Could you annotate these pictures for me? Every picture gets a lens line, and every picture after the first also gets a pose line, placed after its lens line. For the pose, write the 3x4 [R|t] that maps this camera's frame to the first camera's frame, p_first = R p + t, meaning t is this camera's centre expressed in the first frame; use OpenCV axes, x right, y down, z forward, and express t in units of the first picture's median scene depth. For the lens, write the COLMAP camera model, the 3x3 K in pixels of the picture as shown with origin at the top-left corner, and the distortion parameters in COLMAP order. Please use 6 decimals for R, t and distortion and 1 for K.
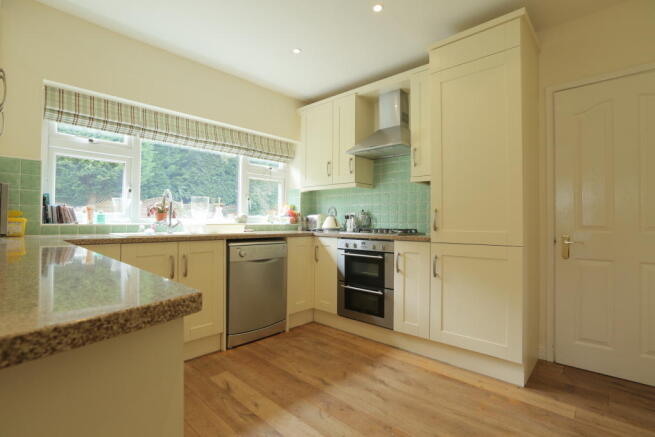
lens RADIAL K [[315.7, 0, 326.9], [0, 315.7, 217.0], [0, 0, 1]] dist [-0.015001, 0.002843]
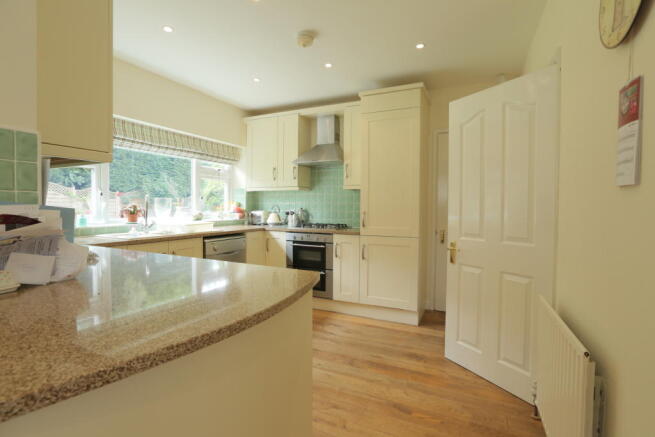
lens RADIAL K [[315.7, 0, 326.7], [0, 315.7, 218.4], [0, 0, 1]] dist [-0.015001, 0.002843]
pose [[0.956169, -0.010932, 0.292611, -0.194587], [-0.004648, 0.998610, 0.052496, -0.058469], [-0.292778, -0.051555, 0.954789, -0.257911]]
